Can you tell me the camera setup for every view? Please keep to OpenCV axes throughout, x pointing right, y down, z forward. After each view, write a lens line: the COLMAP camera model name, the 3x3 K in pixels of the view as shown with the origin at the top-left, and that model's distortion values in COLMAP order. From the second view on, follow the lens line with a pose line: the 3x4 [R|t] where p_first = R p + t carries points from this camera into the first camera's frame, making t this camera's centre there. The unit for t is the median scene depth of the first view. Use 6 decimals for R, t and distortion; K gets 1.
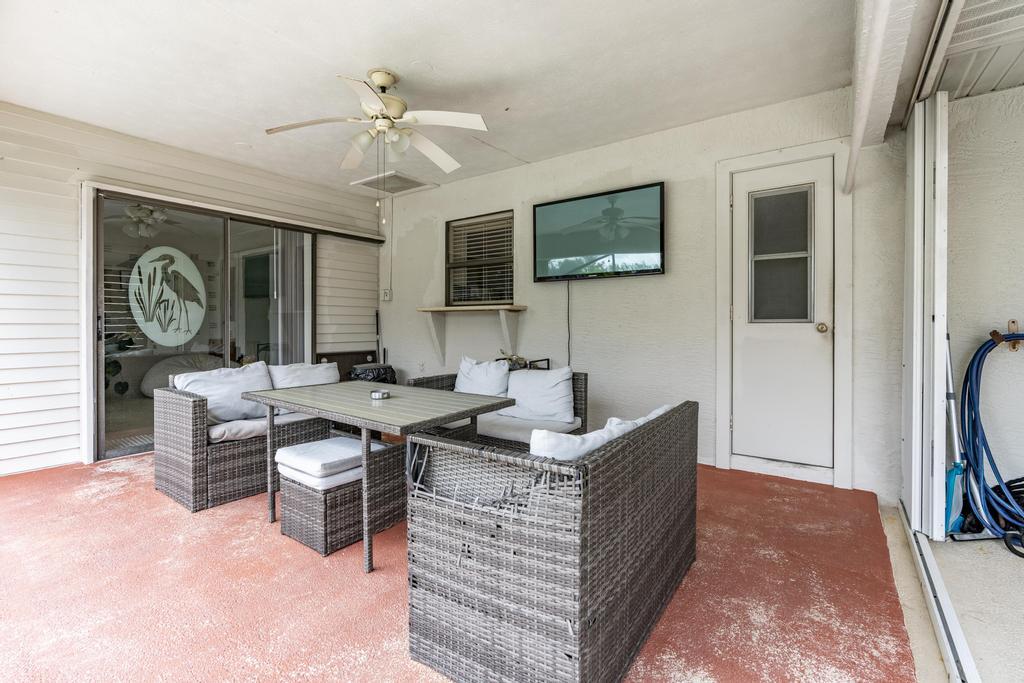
lens RADIAL K [[462.0, 0, 512.7], [0, 462.0, 327.9], [0, 0, 1]] dist [-0.004110, -0.000394]
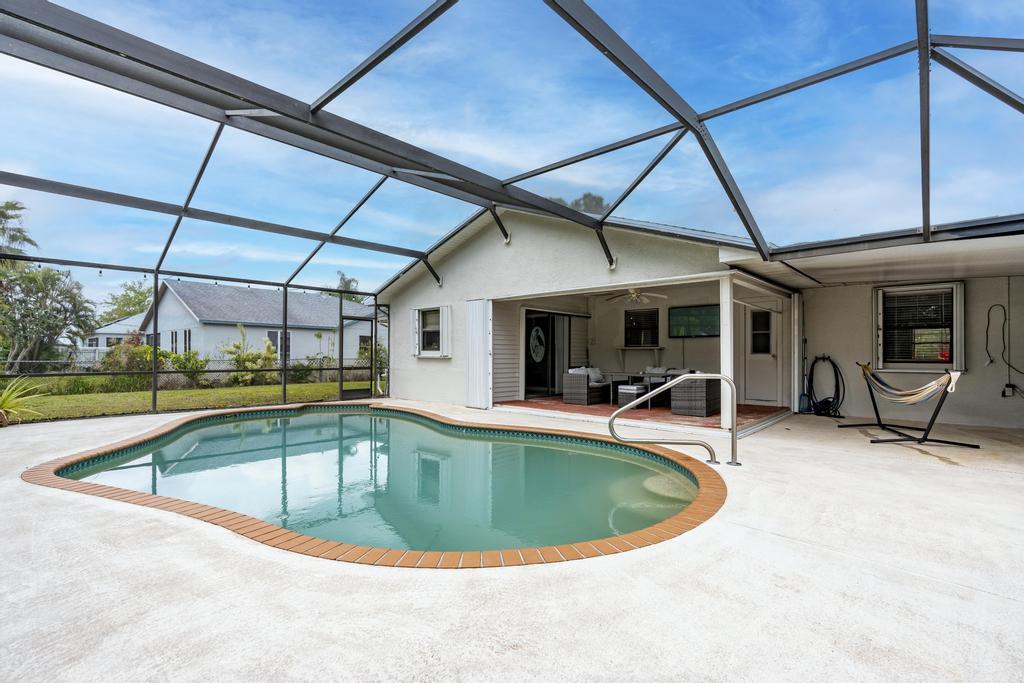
lens RADIAL K [[464.4, 0, 512.2], [0, 464.4, 349.4], [0, 0, 1]] dist [-0.003191, 0.000858]
pose [[0.992047, 0.002109, -0.125849, -0.549476], [-0.004596, 0.999800, -0.019472, 0.020590], [0.125782, 0.019896, 0.991858, -1.864652]]
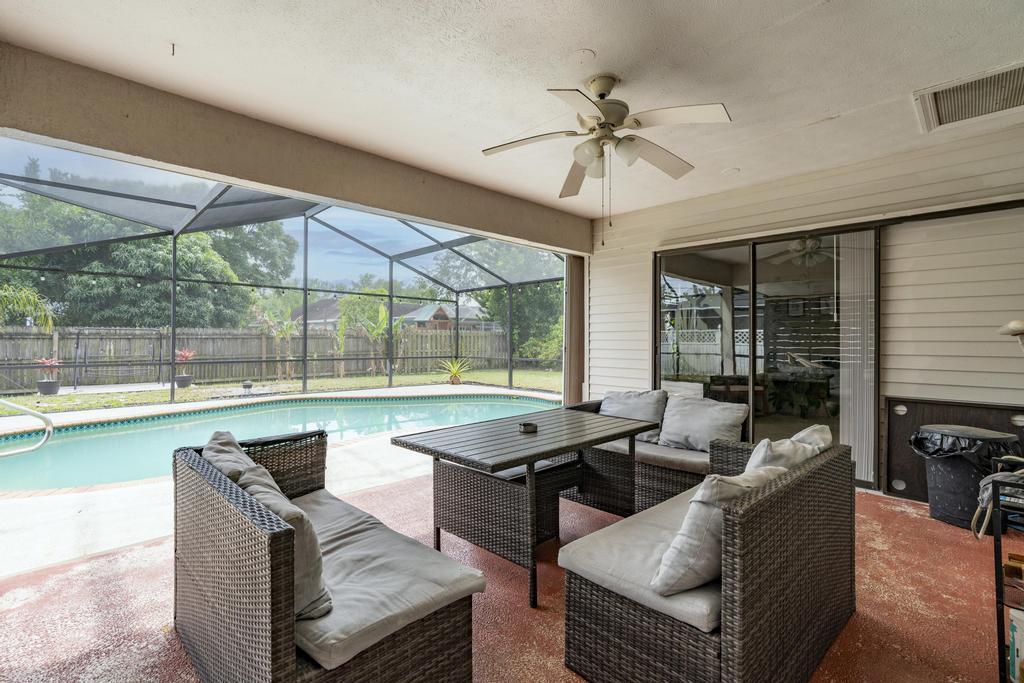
lens RADIAL K [[455.3, 0, 509.2], [0, 455.3, 335.5], [0, 0, 1]] dist [-0.002574, 0.000001]
pose [[-0.171025, -0.012147, -0.985192, 0.461696], [-0.011505, 0.999880, -0.010331, -0.030646], [0.985200, 0.009568, -0.171144, 0.728065]]
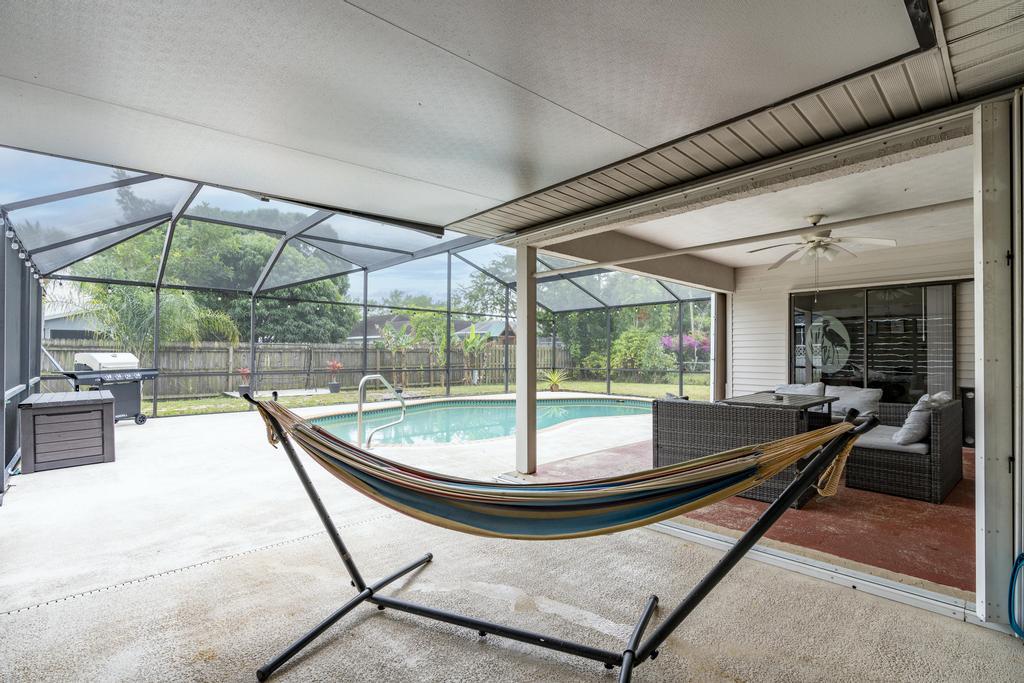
lens RADIAL K [[456.9, 0, 510.6], [0, 456.9, 345.2], [0, 0, 1]] dist [-0.001523, 0.000171]
pose [[-0.202043, -0.022975, -0.979107, 1.187036], [-0.013116, 0.999699, -0.020752, -0.013951], [0.979289, 0.008649, -0.202283, 0.182546]]
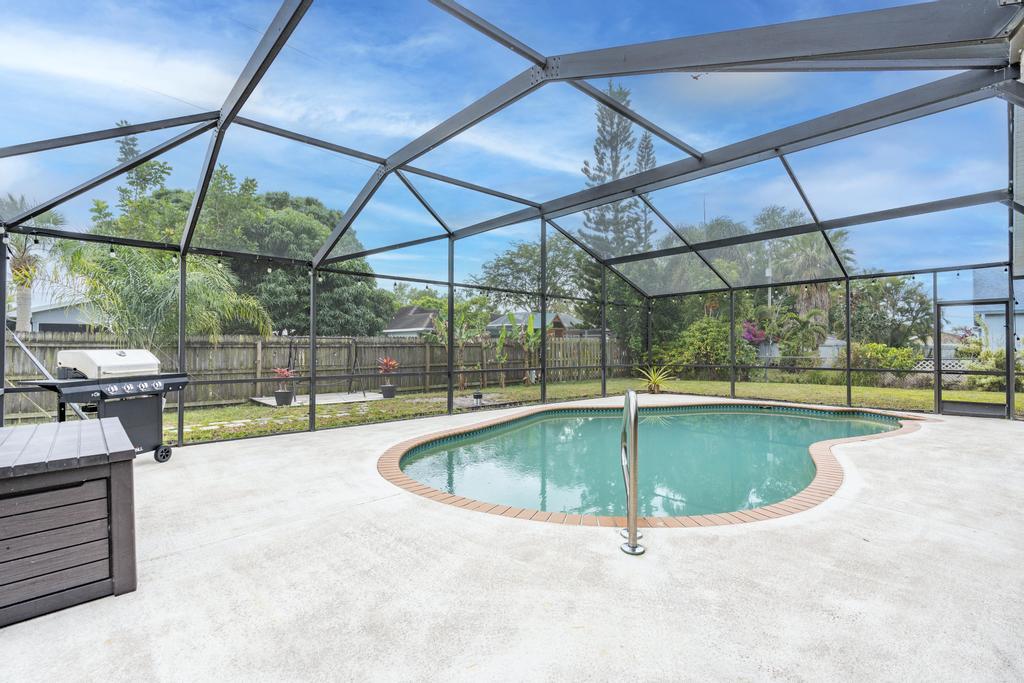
lens RADIAL K [[458.6, 0, 507.2], [0, 458.6, 338.8], [0, 0, 1]] dist [-0.002160, -0.000242]
pose [[-0.202228, -0.023335, -0.979060, 0.604052], [-0.006500, 0.999726, -0.022485, -0.007089], [0.979317, 0.001817, -0.202324, -0.620106]]
